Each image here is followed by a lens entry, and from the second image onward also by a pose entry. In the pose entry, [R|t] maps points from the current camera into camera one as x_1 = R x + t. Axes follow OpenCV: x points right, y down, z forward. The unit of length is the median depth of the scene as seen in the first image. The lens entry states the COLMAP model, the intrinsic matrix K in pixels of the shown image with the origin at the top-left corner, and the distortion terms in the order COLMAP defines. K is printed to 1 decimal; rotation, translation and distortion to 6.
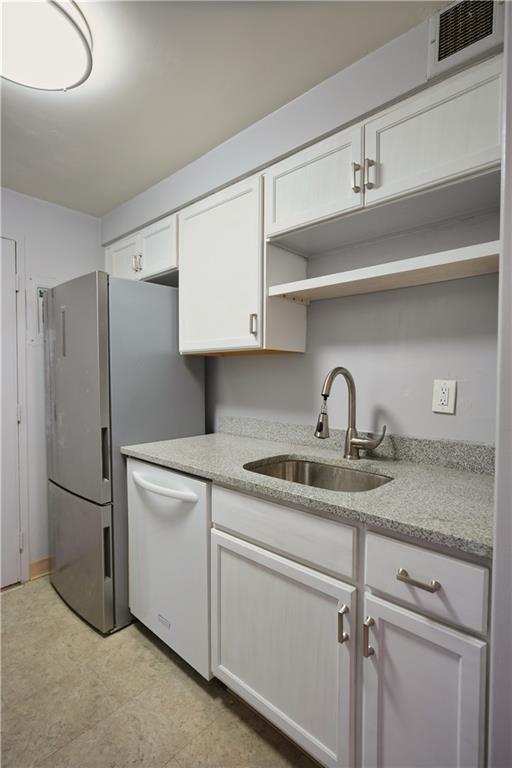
lens RADIAL K [[373.2, 0, 256.0], [0, 373.2, 384.0], [0, 0, 1]] dist [-0.001725, -0.000150]
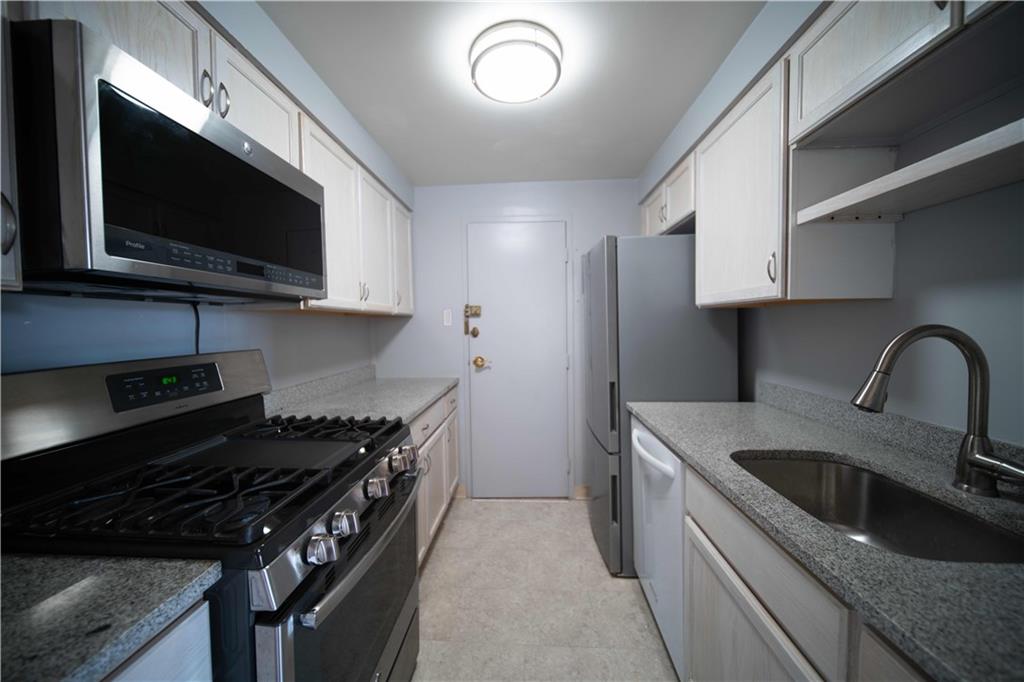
lens RADIAL K [[359.8, 0, 511.9], [0, 359.8, 334.8], [0, 0, 1]] dist [-0.000686, 0.000006]
pose [[0.633365, 0.012166, -0.773758, 0.204850], [-0.001975, 0.999899, 0.014105, -0.030667], [0.773851, -0.007405, 0.633325, 0.129408]]
